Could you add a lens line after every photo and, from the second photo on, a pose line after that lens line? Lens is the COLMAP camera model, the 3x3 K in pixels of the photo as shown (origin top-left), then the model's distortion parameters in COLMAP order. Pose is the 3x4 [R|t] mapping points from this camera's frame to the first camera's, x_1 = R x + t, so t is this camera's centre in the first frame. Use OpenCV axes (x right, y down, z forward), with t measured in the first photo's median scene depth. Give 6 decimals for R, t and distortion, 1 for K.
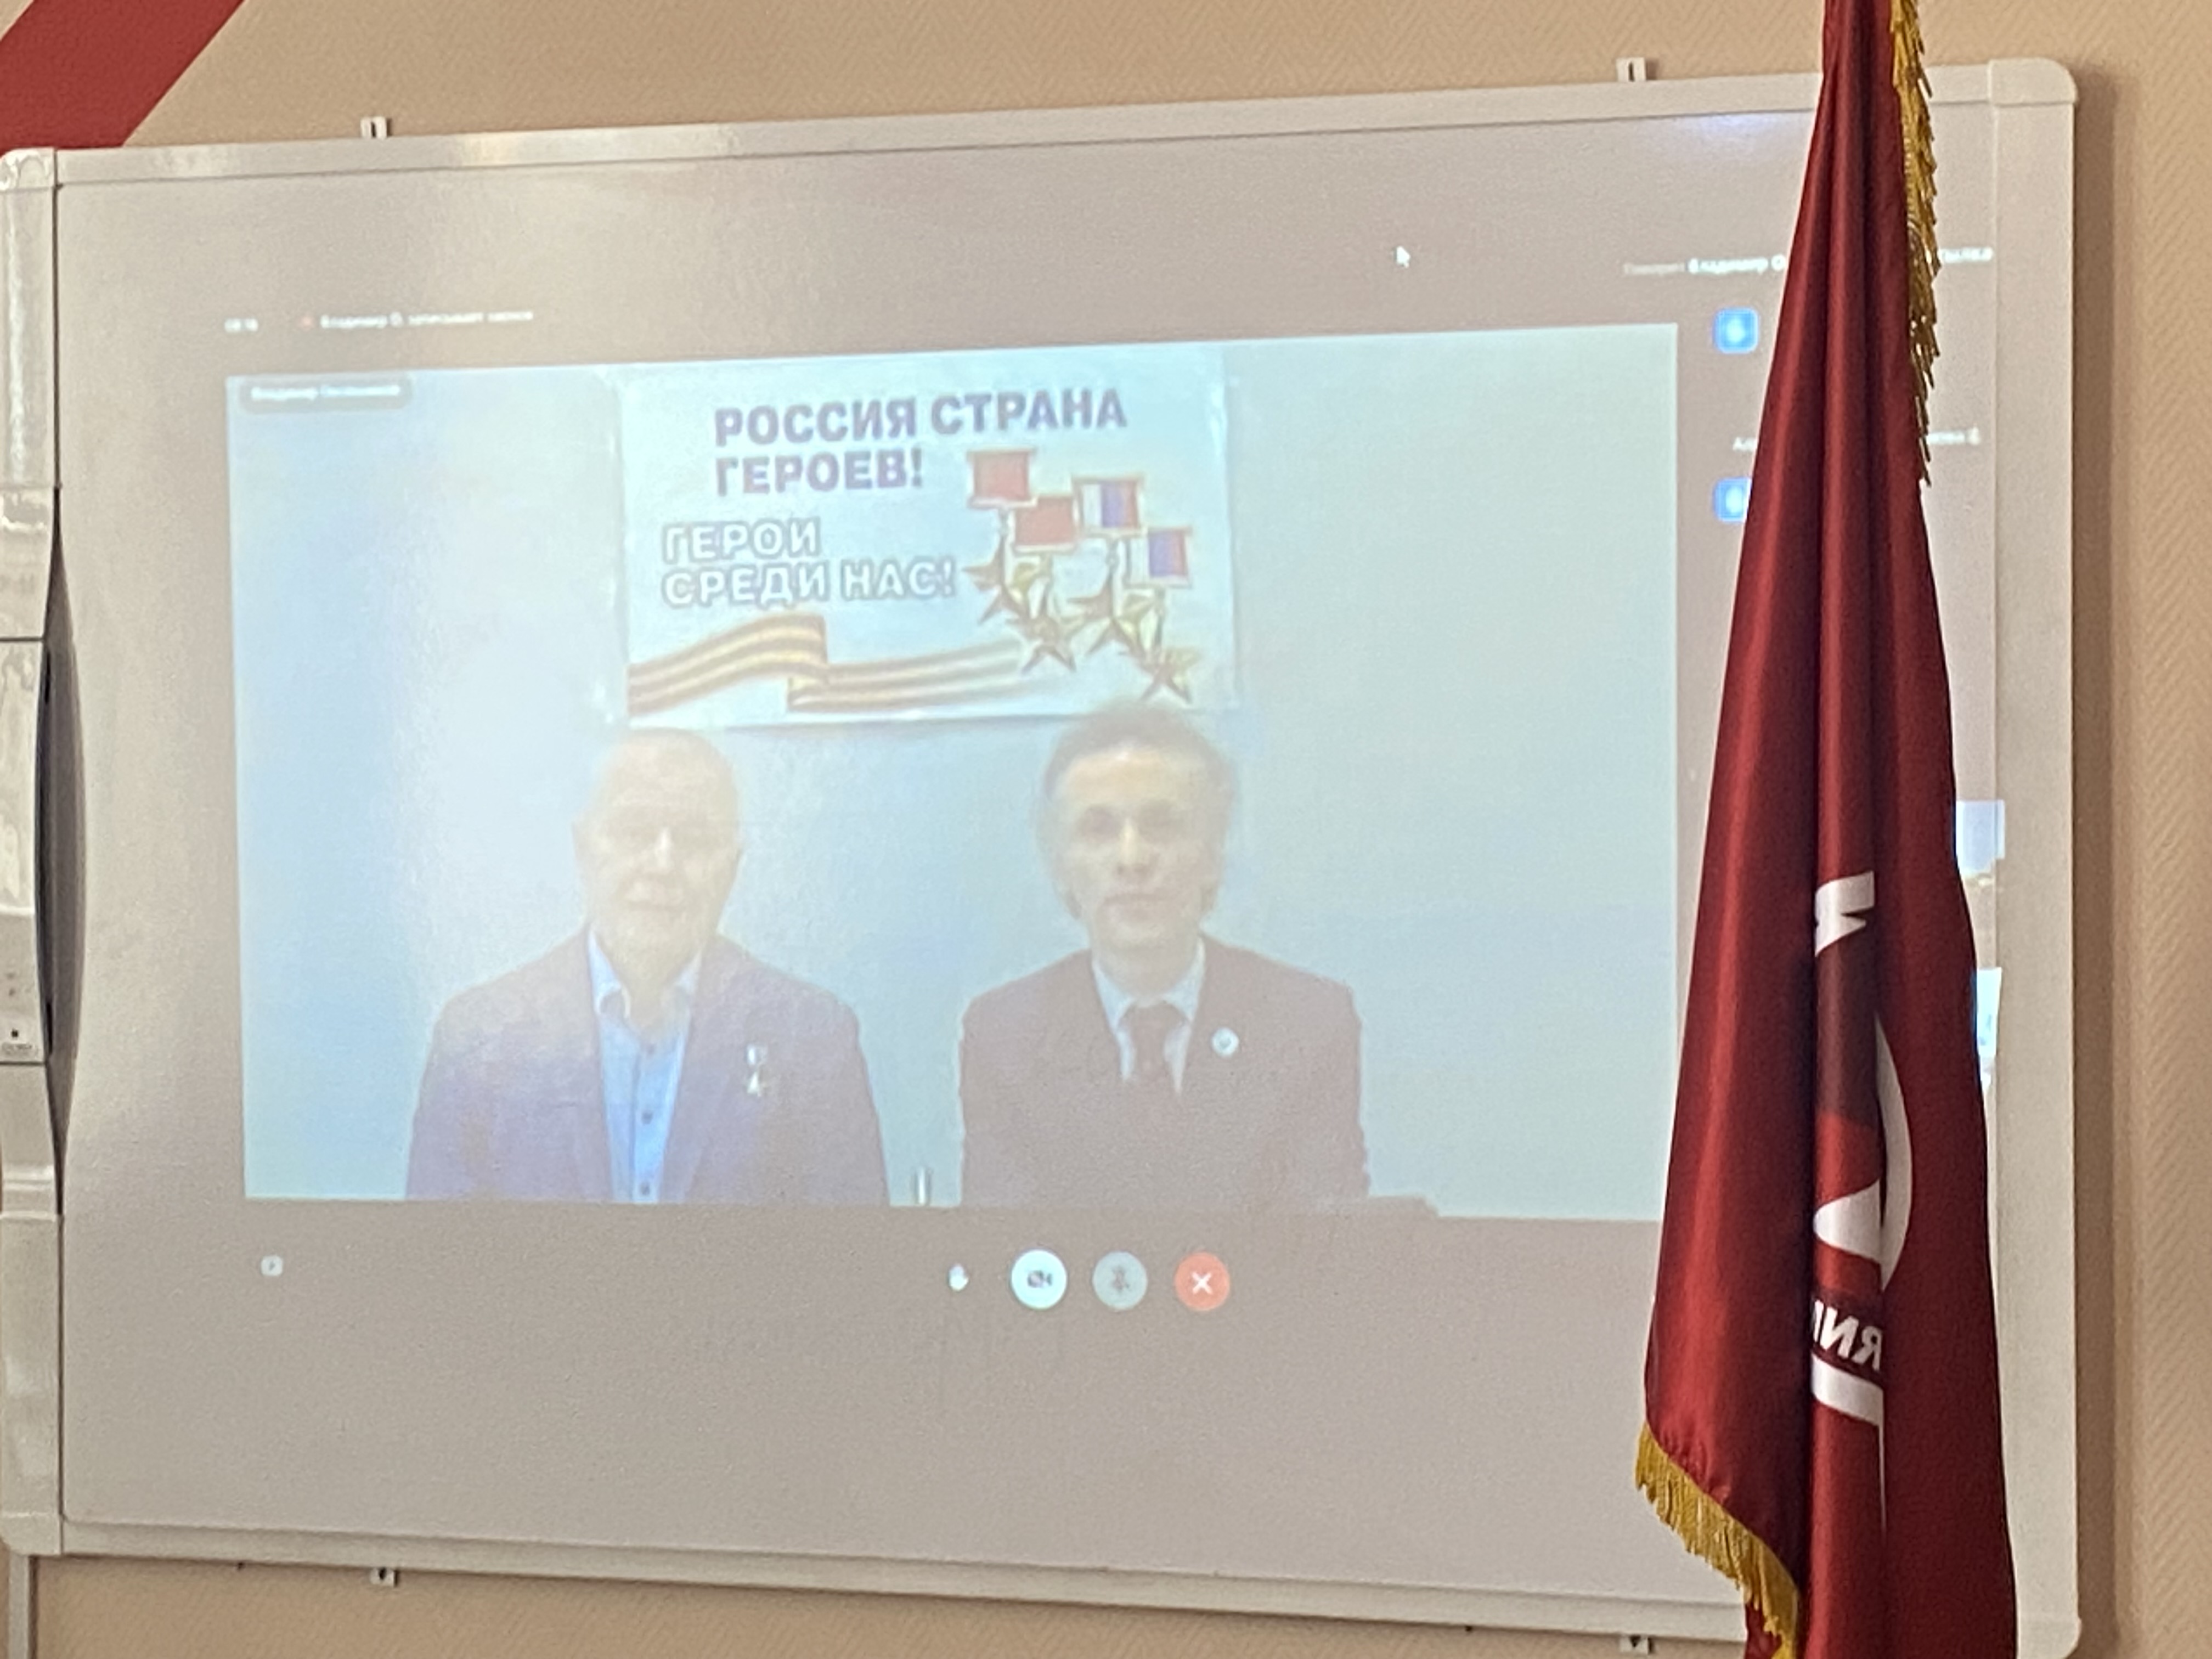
lens RADIAL K [[5470.7, 0, 1032.6], [0, 5470.7, 728.1], [0, 0, 1]] dist [0.235401, 0.000000]
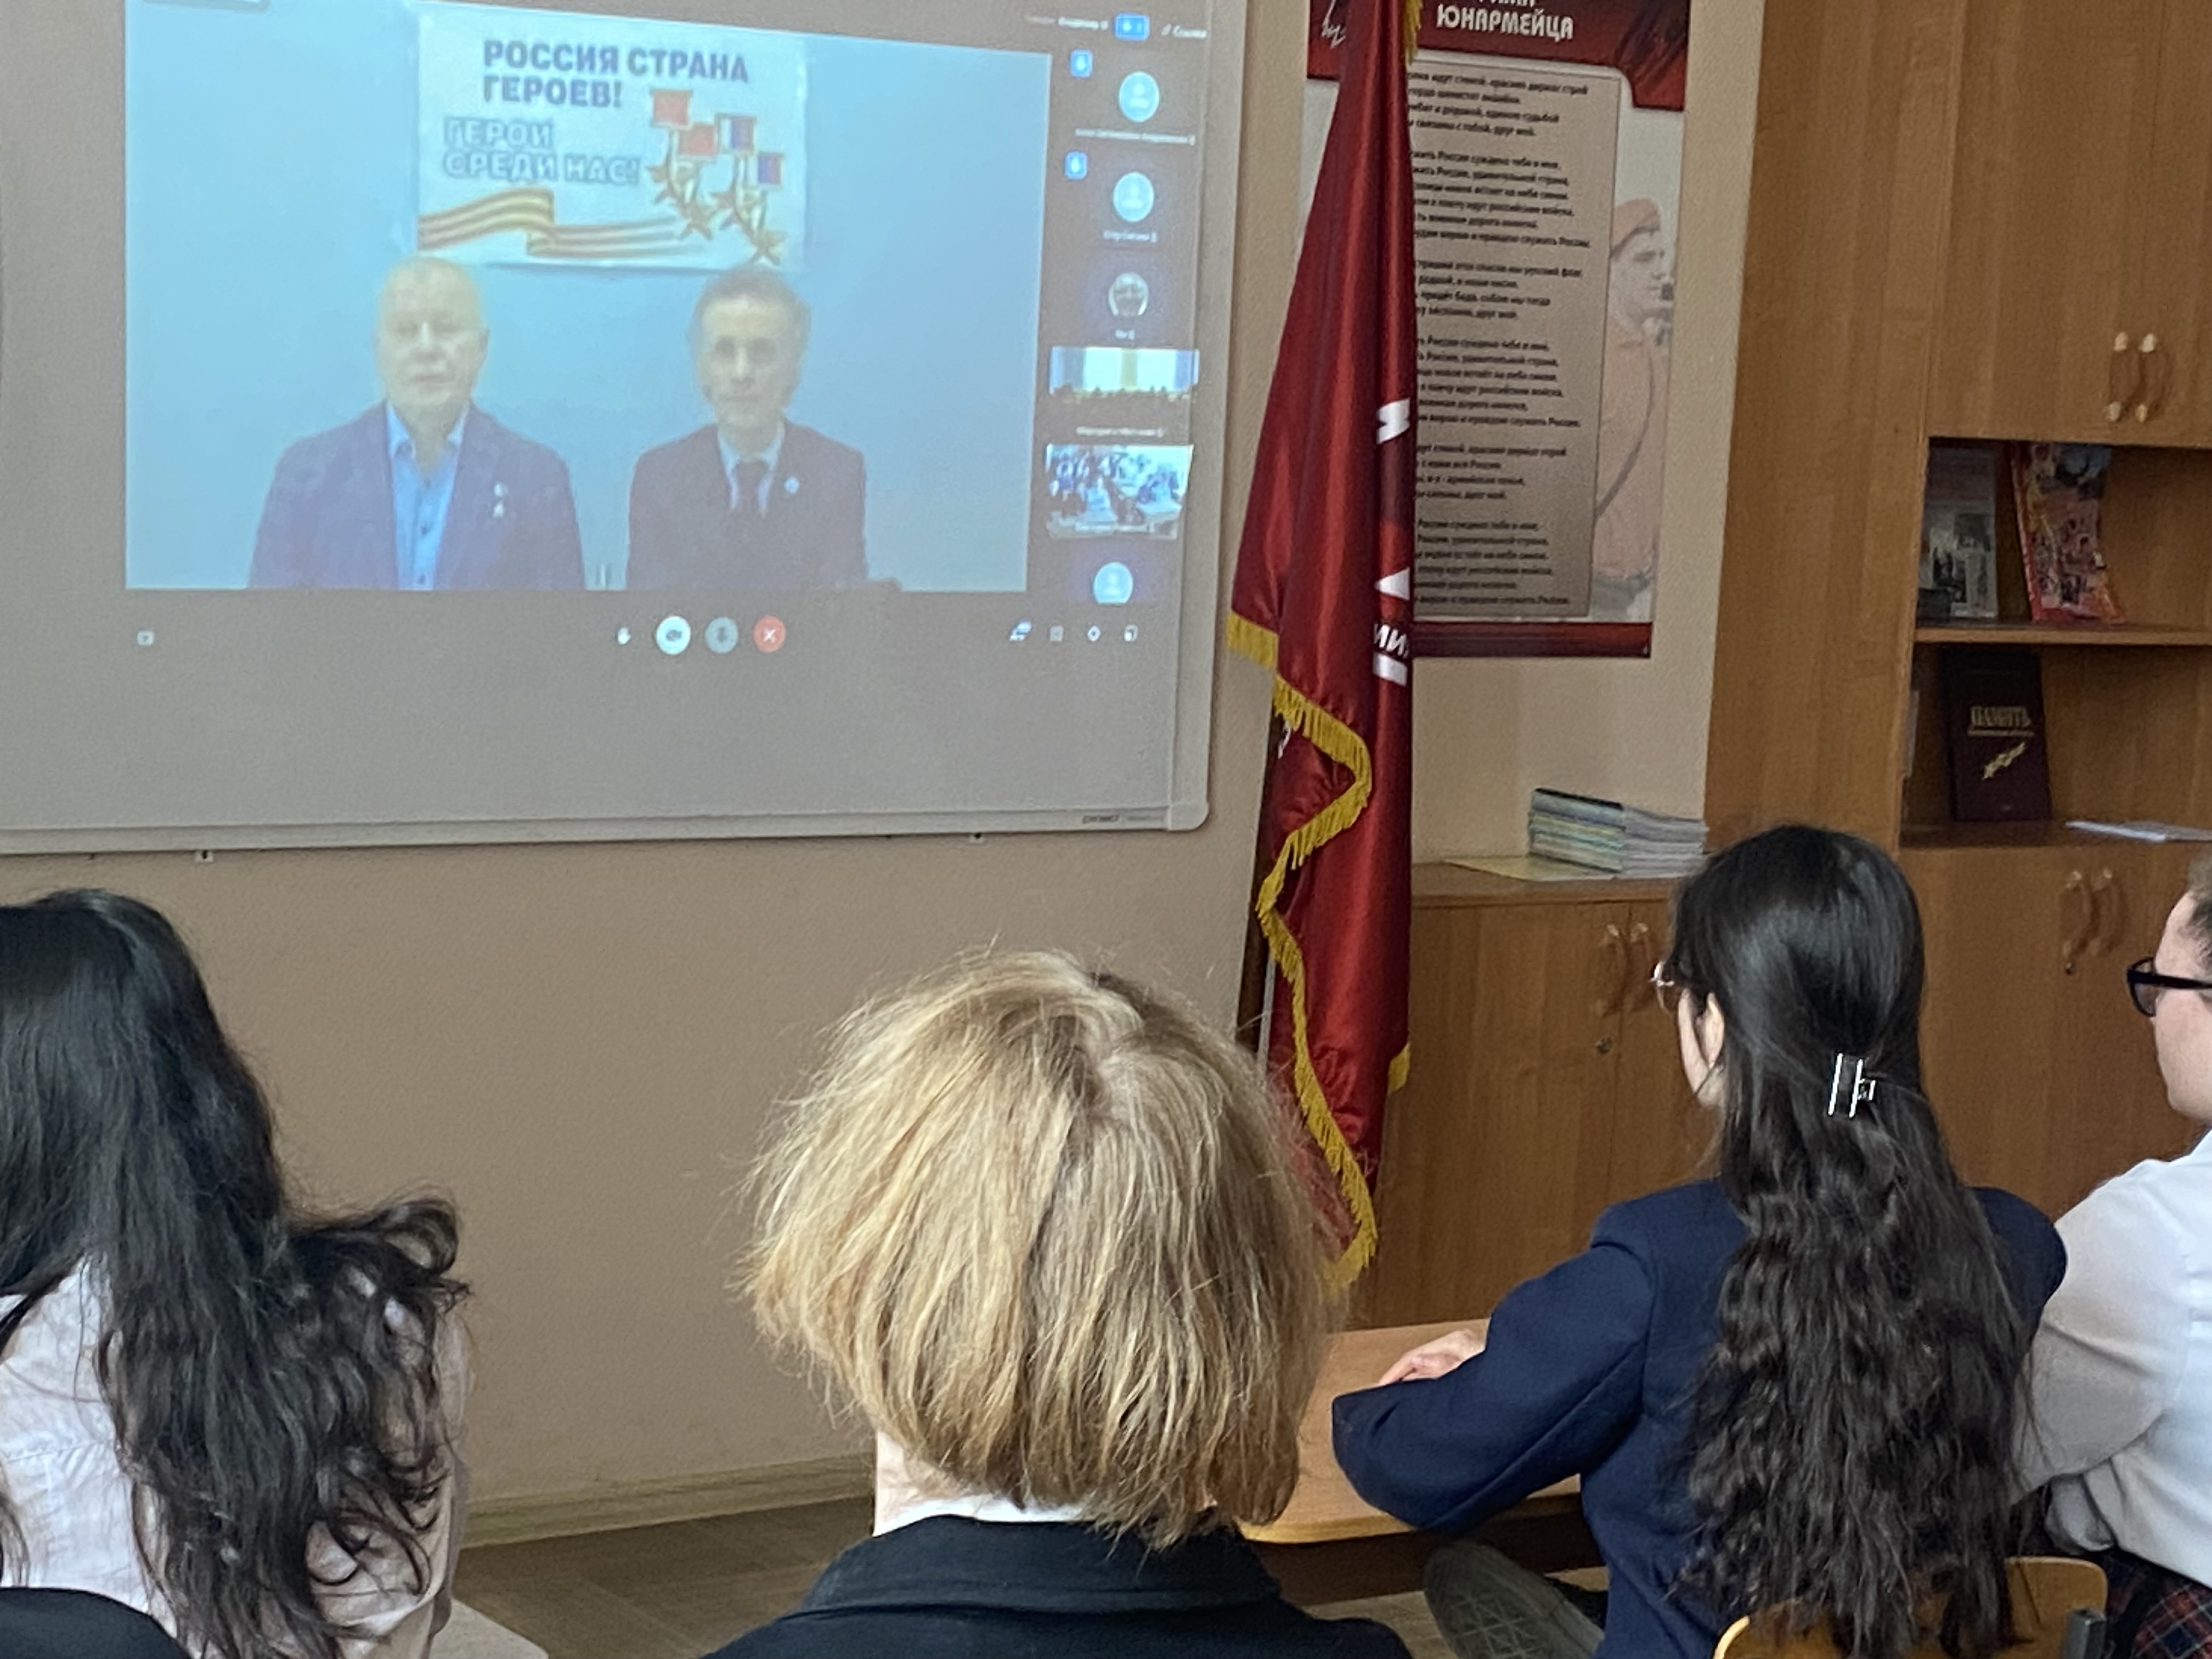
lens RADIAL K [[4655.9, 0, 1117.2], [0, 4655.9, 831.8], [0, 0, 1]] dist [0.268463, 0.000000]
pose [[0.585704, -0.051770, 0.808870, -0.997061], [-0.050617, 0.993674, 0.100249, 0.016807], [-0.808943, -0.099659, 0.579378, 0.125973]]
